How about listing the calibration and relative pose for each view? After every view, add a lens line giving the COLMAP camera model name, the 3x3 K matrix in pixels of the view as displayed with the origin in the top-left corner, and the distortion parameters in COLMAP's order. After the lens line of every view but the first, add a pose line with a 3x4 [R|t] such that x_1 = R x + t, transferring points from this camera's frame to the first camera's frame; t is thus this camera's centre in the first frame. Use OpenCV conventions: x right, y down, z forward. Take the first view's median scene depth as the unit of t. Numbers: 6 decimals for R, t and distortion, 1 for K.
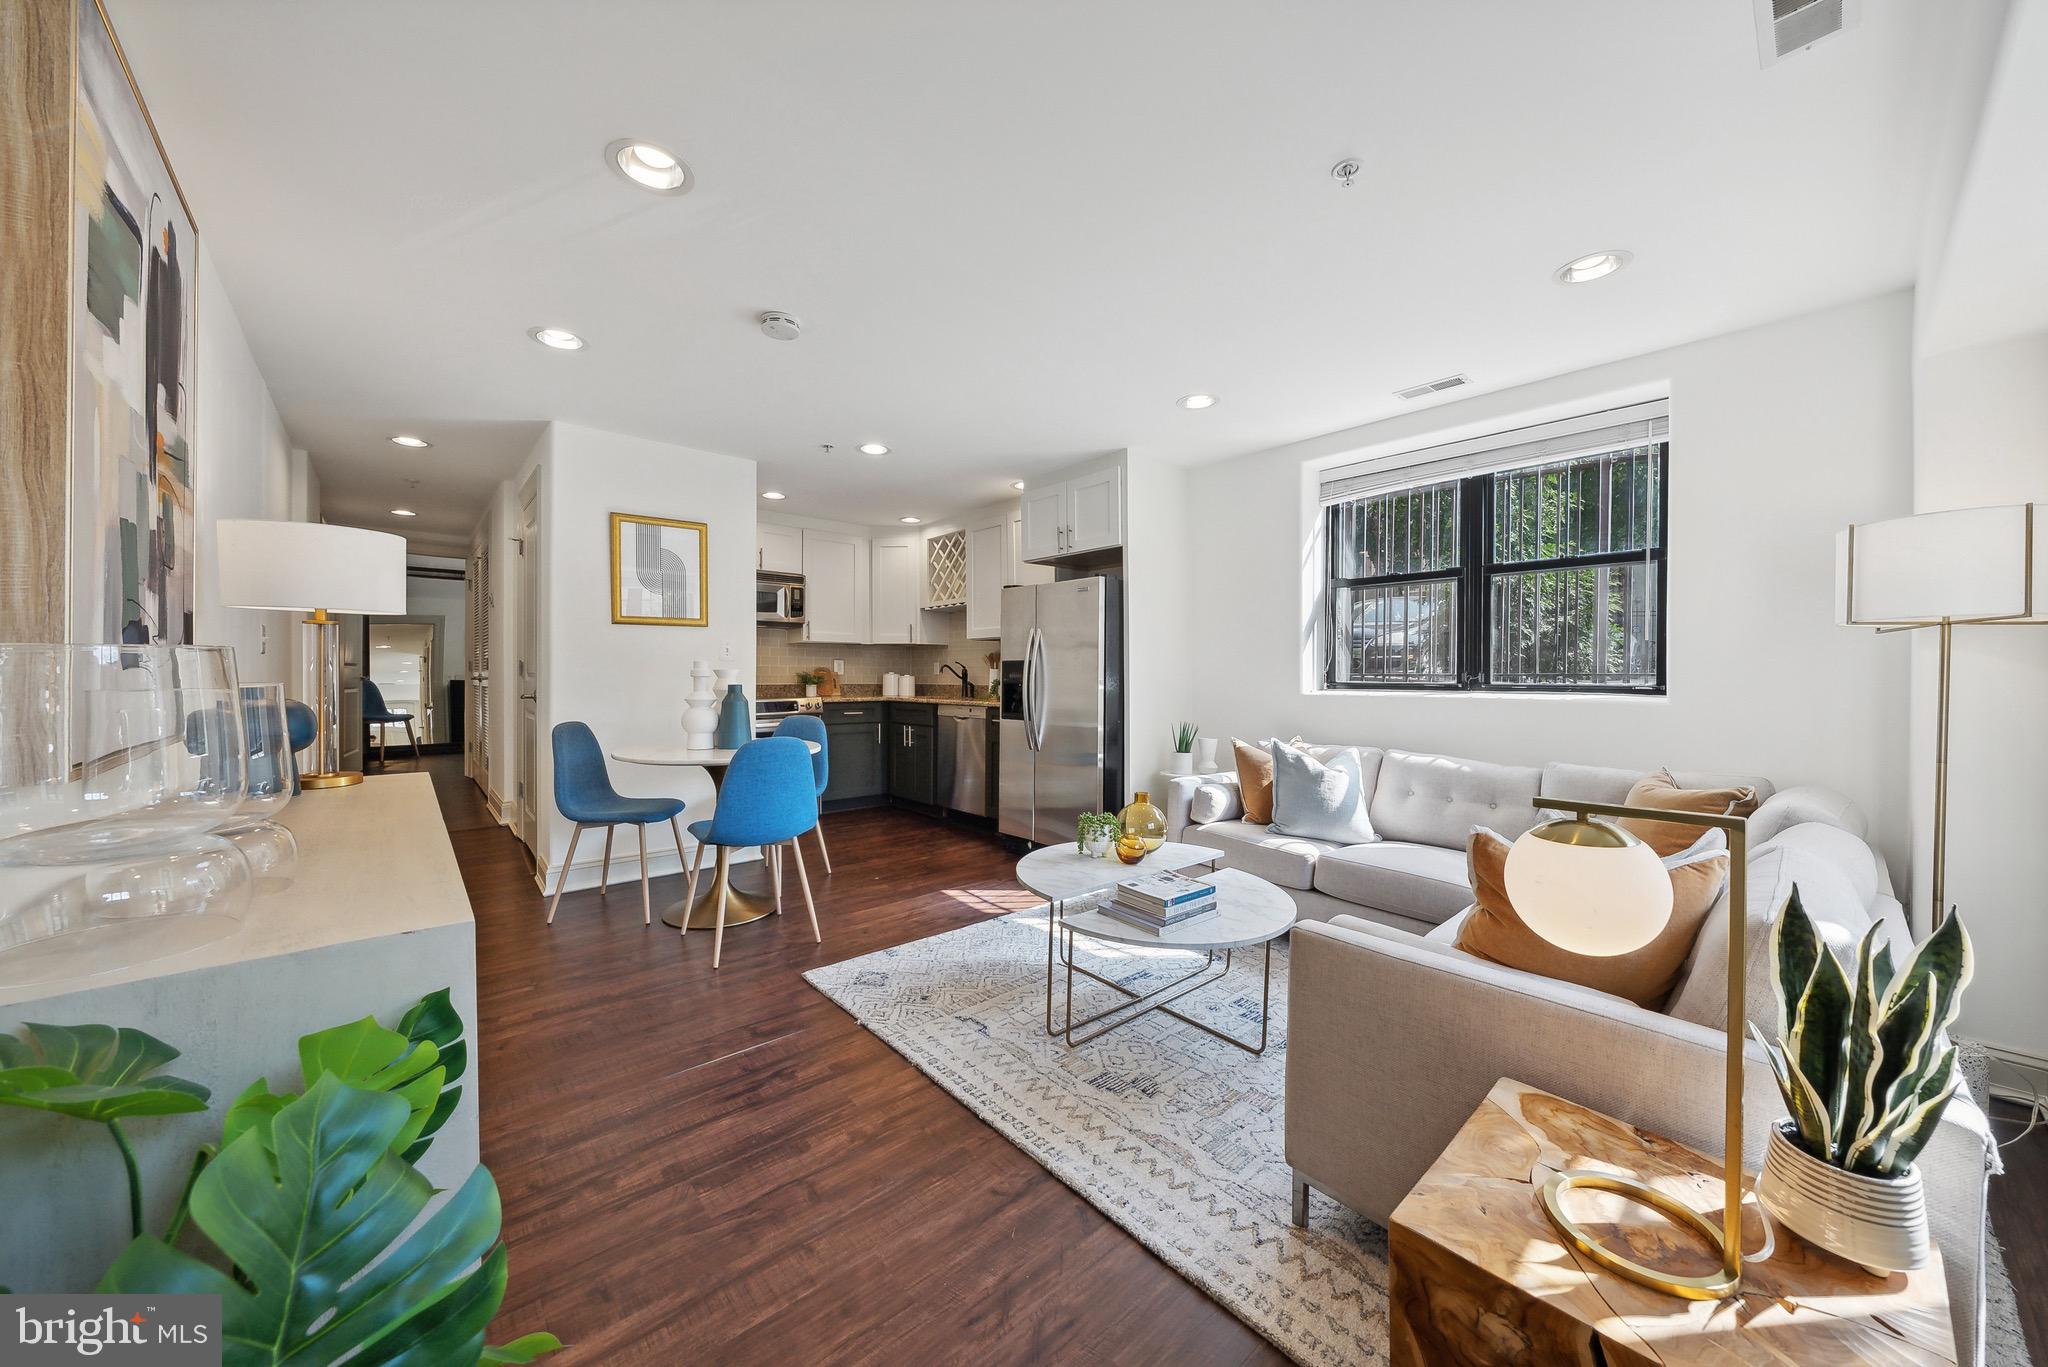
lens RADIAL K [[711.9, 0, 1023.5], [0, 711.9, 683.6], [0, 0, 1]] dist [-0.005262, -0.000207]
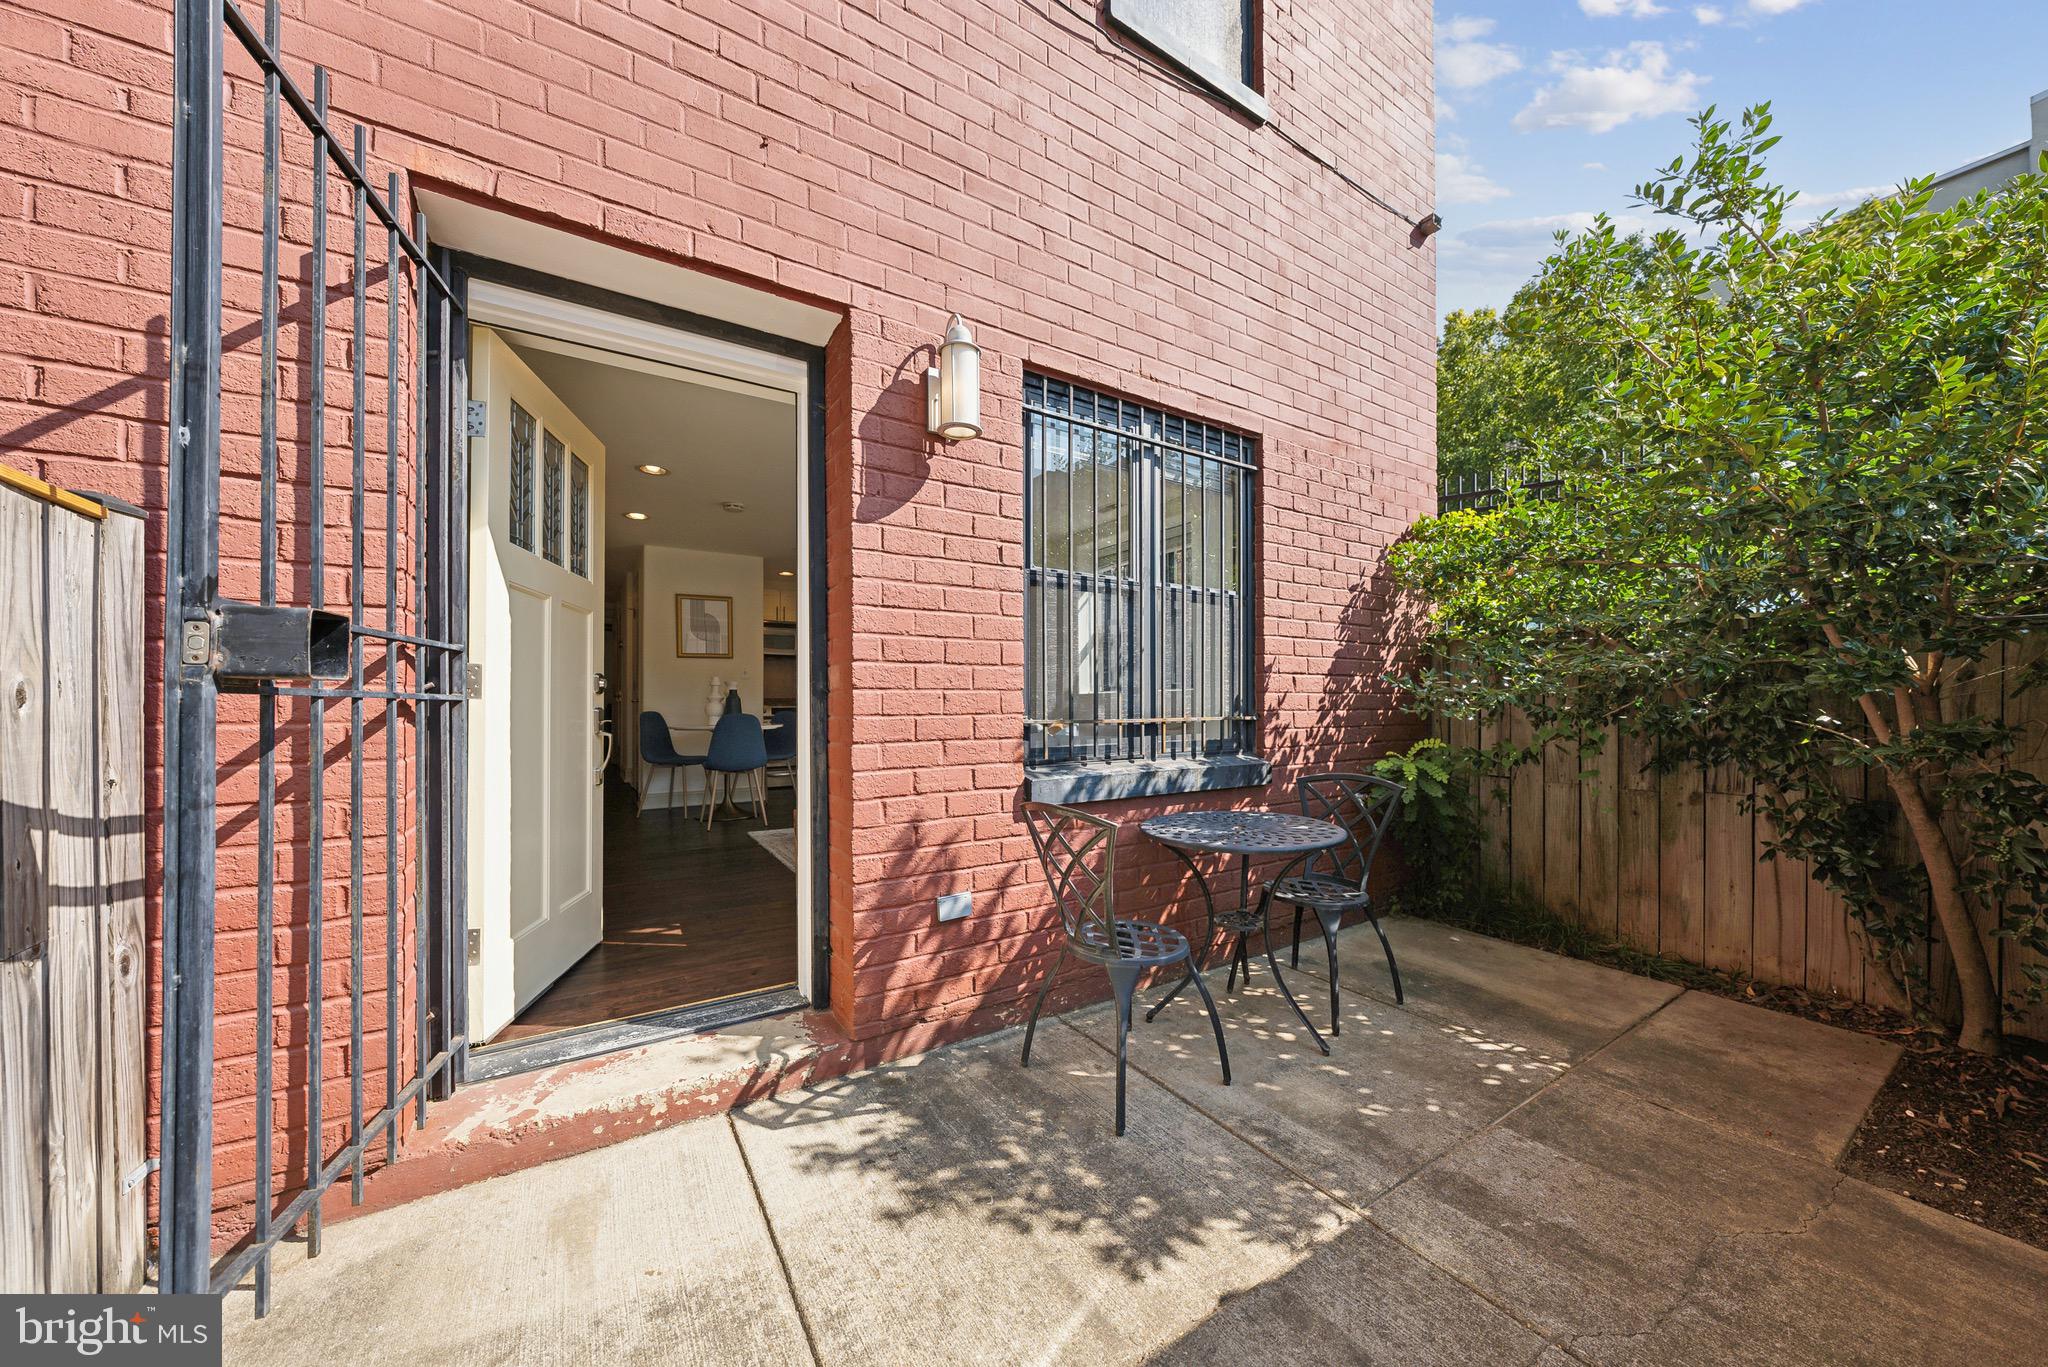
lens RADIAL K [[711.9, 0, 1022.4], [0, 711.9, 687.2], [0, 0, 1]] dist [-0.005262, -0.000207]
pose [[0.989623, -0.001138, -0.143684, 0.458771], [-0.002168, 0.999737, -0.022845, 0.025391], [0.143672, 0.022919, 0.989360, -0.545215]]
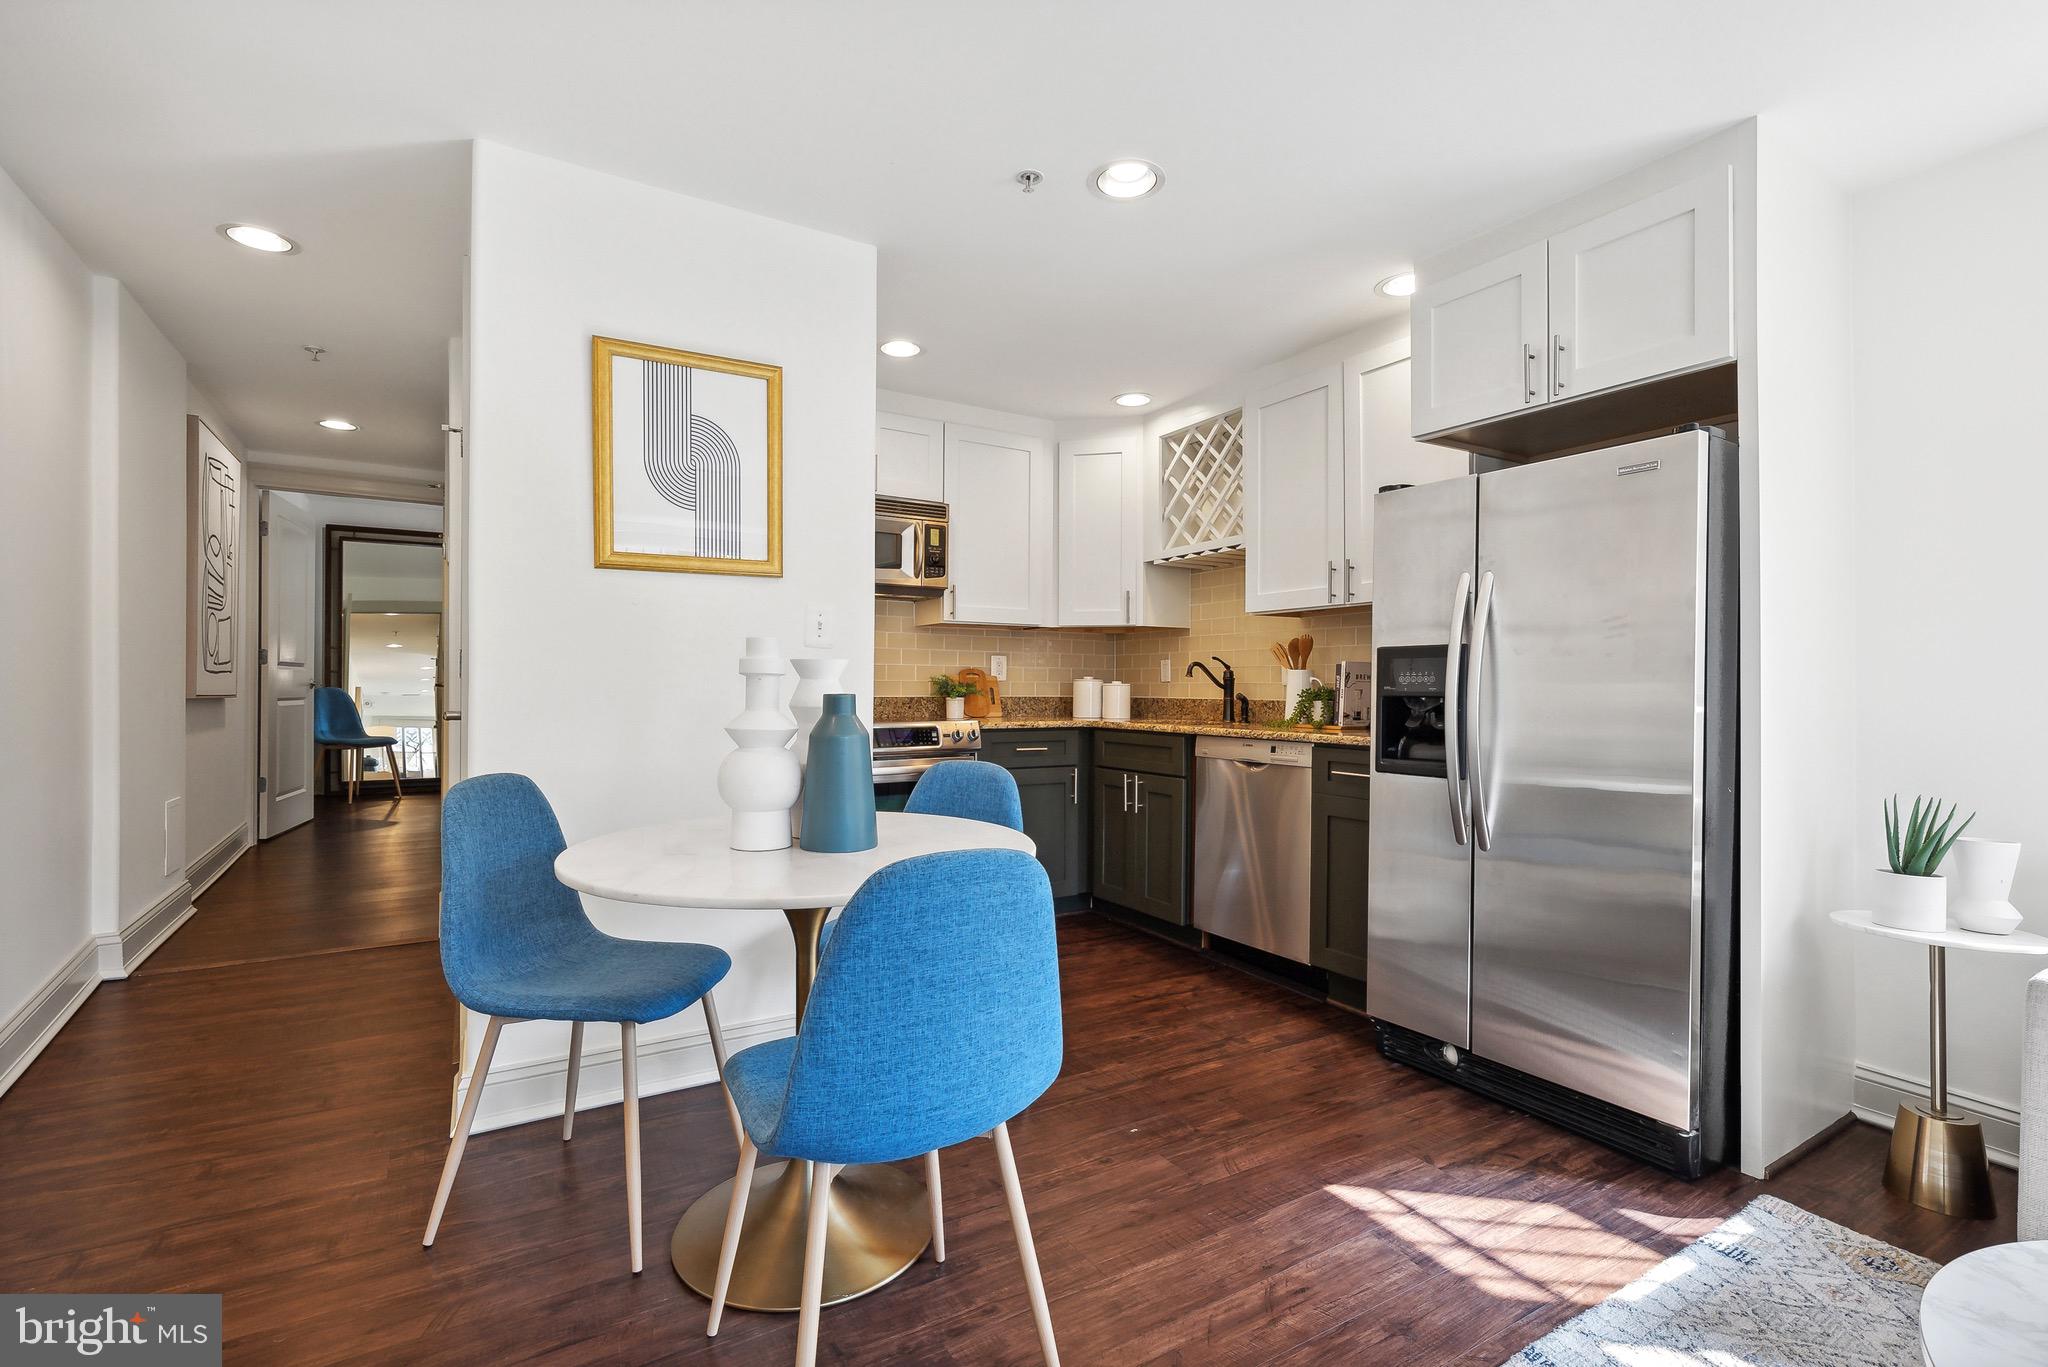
lens RADIAL K [[926.0, 0, 1015.8], [0, 926.0, 692.5], [0, 0, 1]] dist [0.004102, 0.000169]
pose [[0.984010, 0.003740, -0.178077, -0.162565], [-0.005051, 0.999963, -0.006910, 0.003198], [0.178044, 0.007699, 0.983992, 0.379492]]
